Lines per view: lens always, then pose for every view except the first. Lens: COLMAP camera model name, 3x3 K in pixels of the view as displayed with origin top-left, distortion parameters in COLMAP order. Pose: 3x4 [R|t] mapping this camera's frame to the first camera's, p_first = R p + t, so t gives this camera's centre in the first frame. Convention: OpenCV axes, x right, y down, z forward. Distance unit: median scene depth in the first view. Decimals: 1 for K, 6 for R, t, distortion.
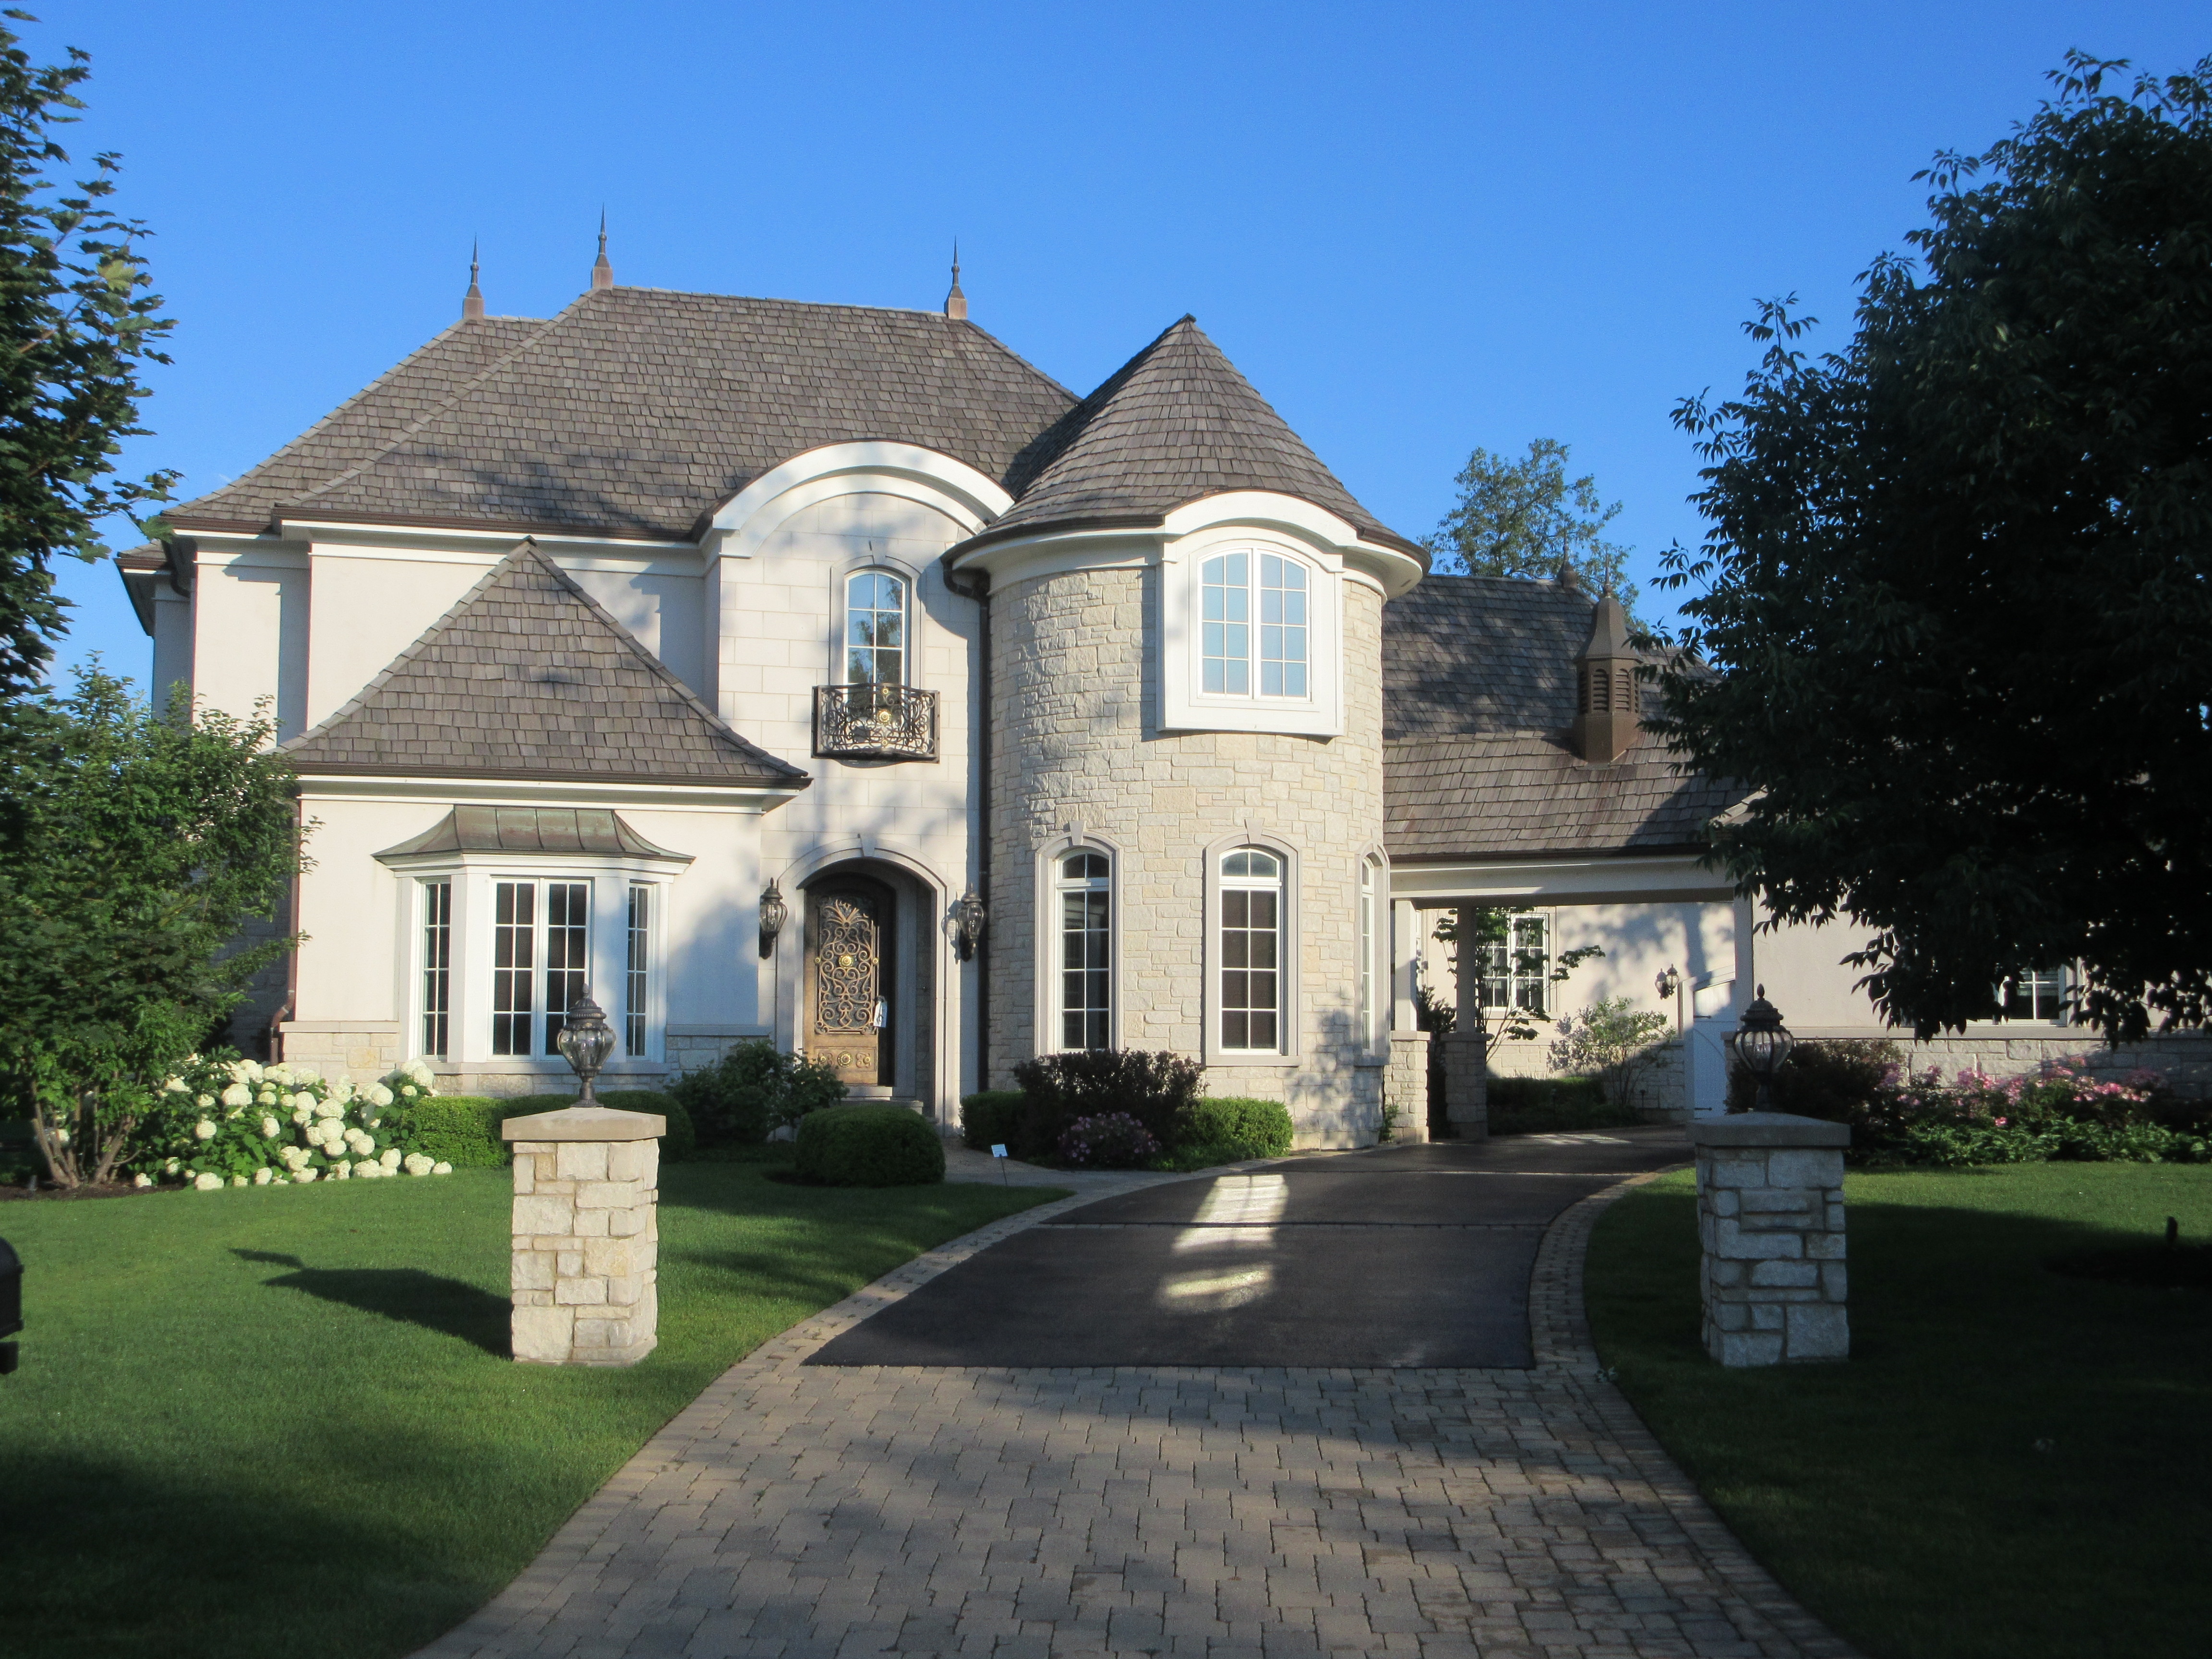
lens RADIAL K [[2655.3, 0, 1106.0], [0, 2655.3, 829.5], [0, 0, 1]] dist [-0.009599, -0.008364]
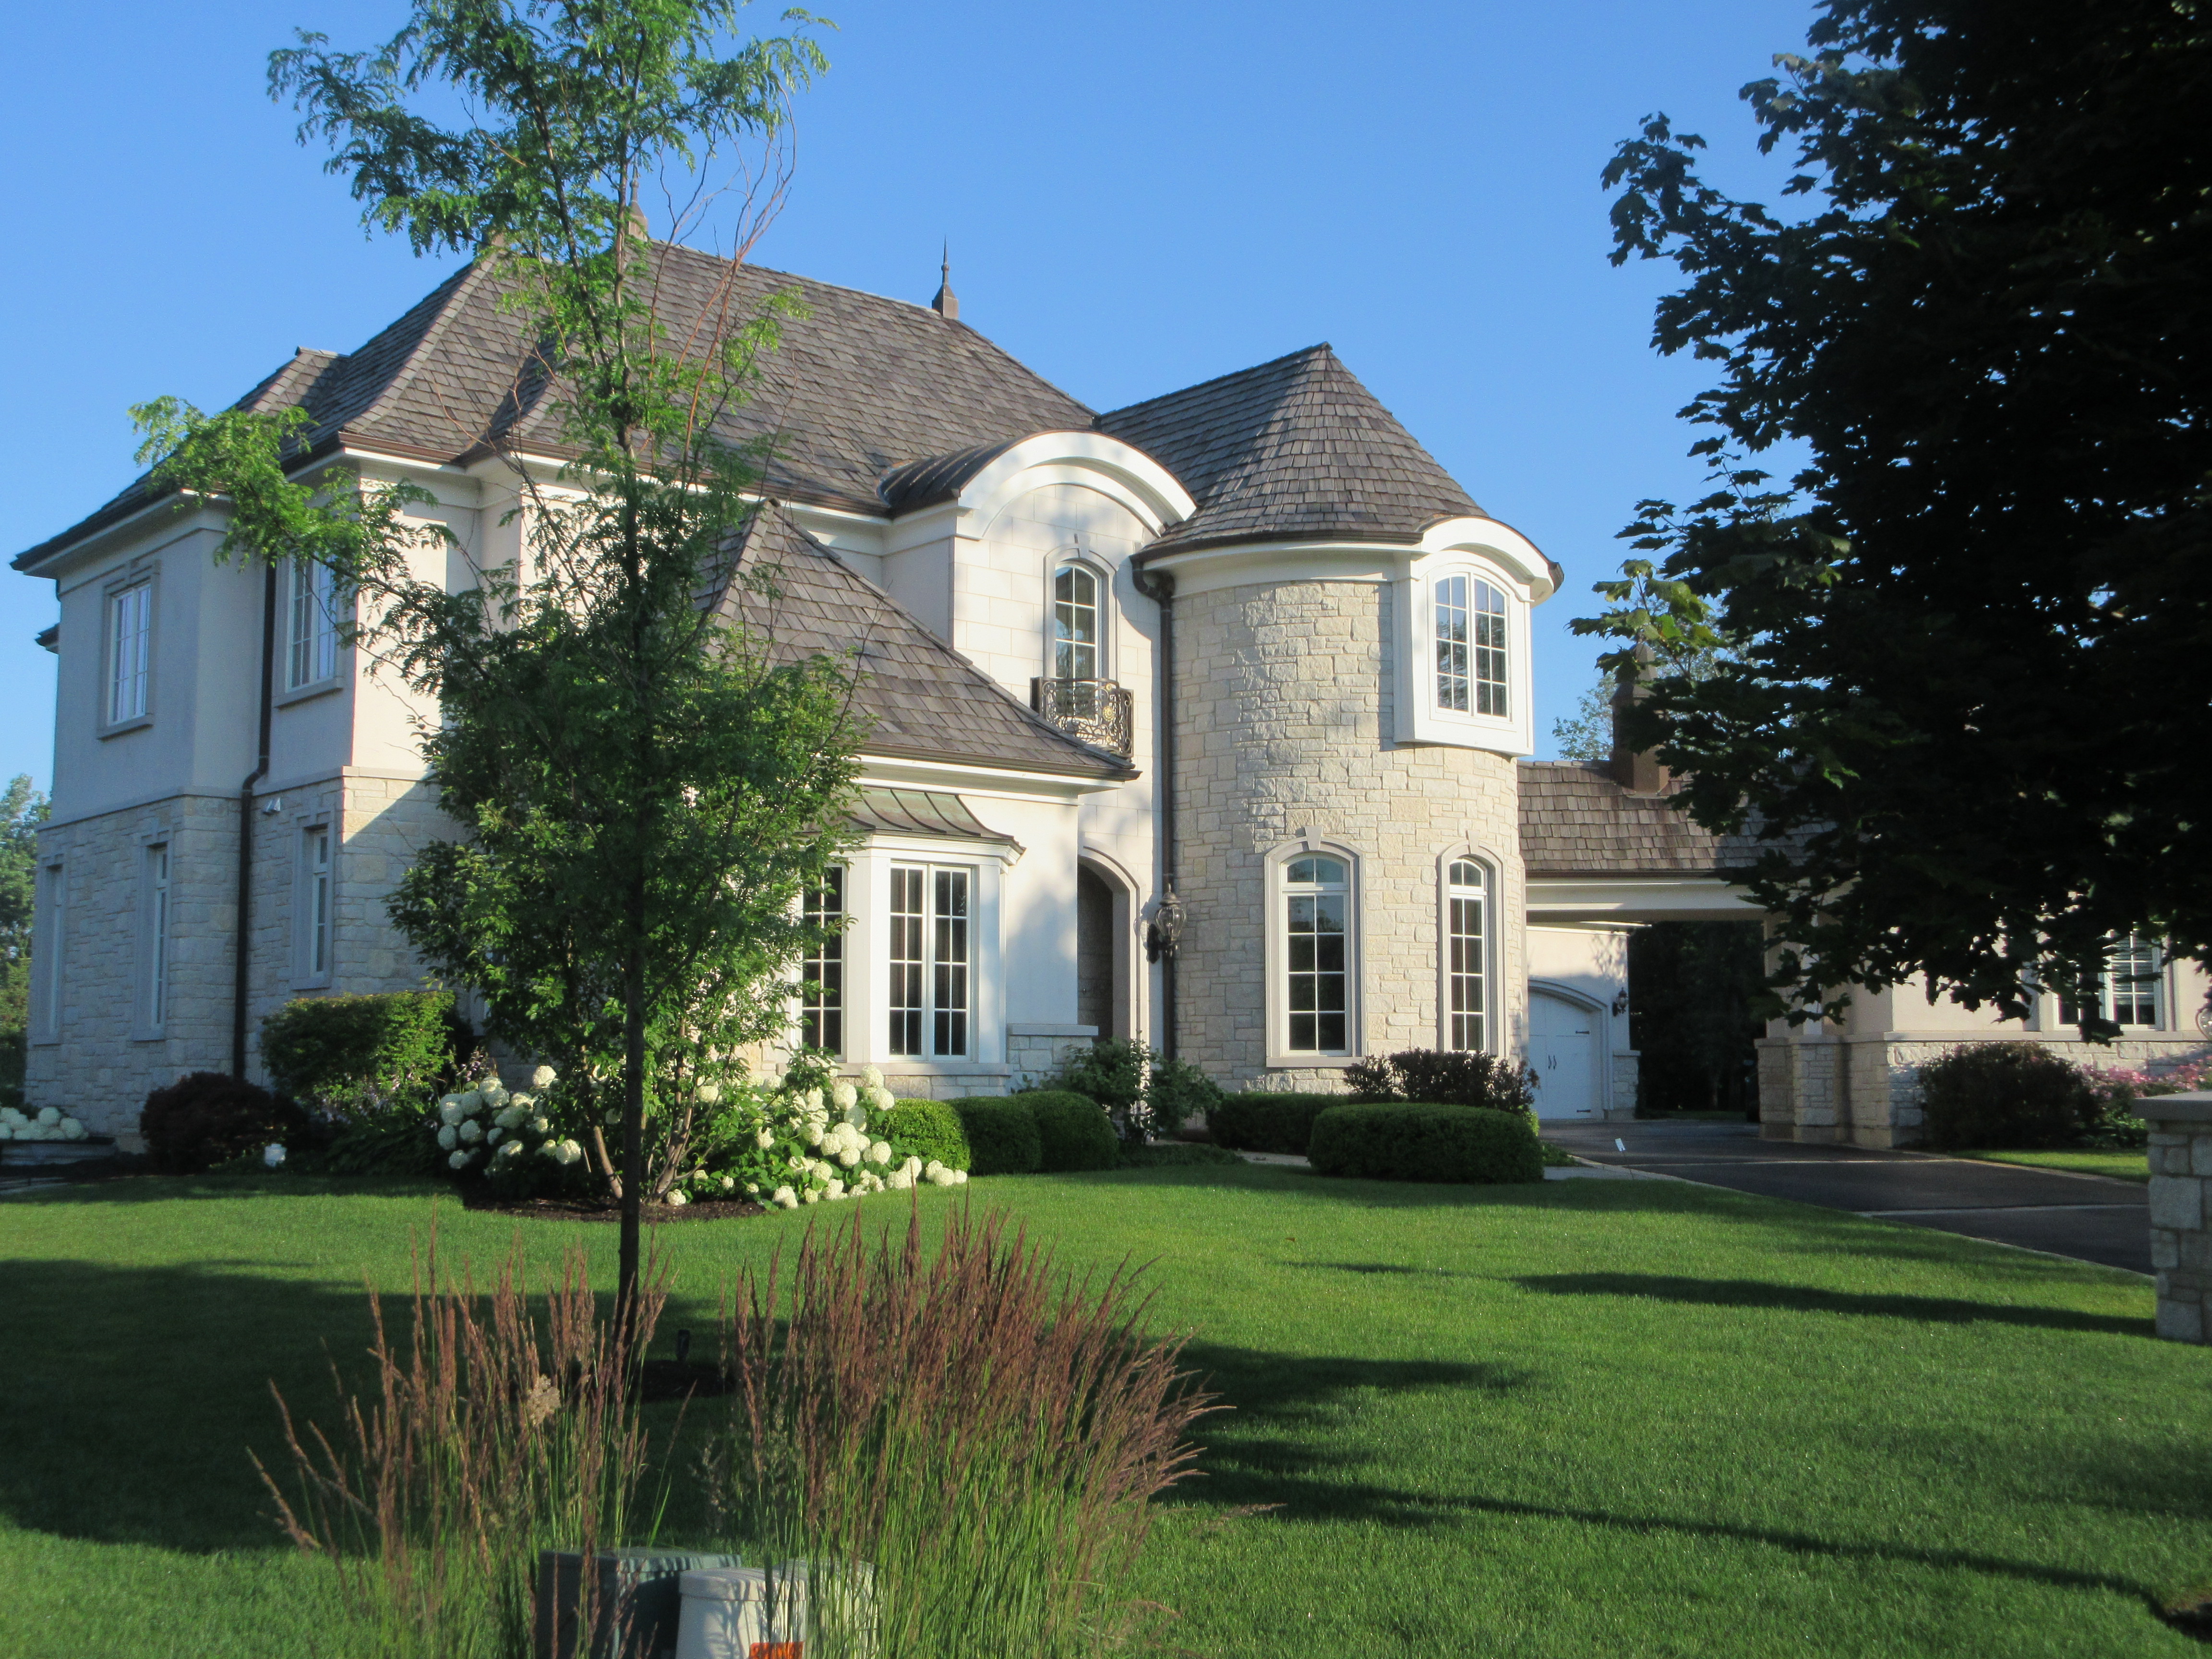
lens RADIAL K [[2462.9, 0, 1106.0], [0, 2462.9, 829.5], [0, 0, 1]] dist [0.001578, -0.006838]
pose [[0.909440, 0.037890, 0.414106, -0.475494], [-0.031569, 0.999257, -0.022101, 0.021531], [-0.414635, 0.007027, 0.909960, 0.176317]]
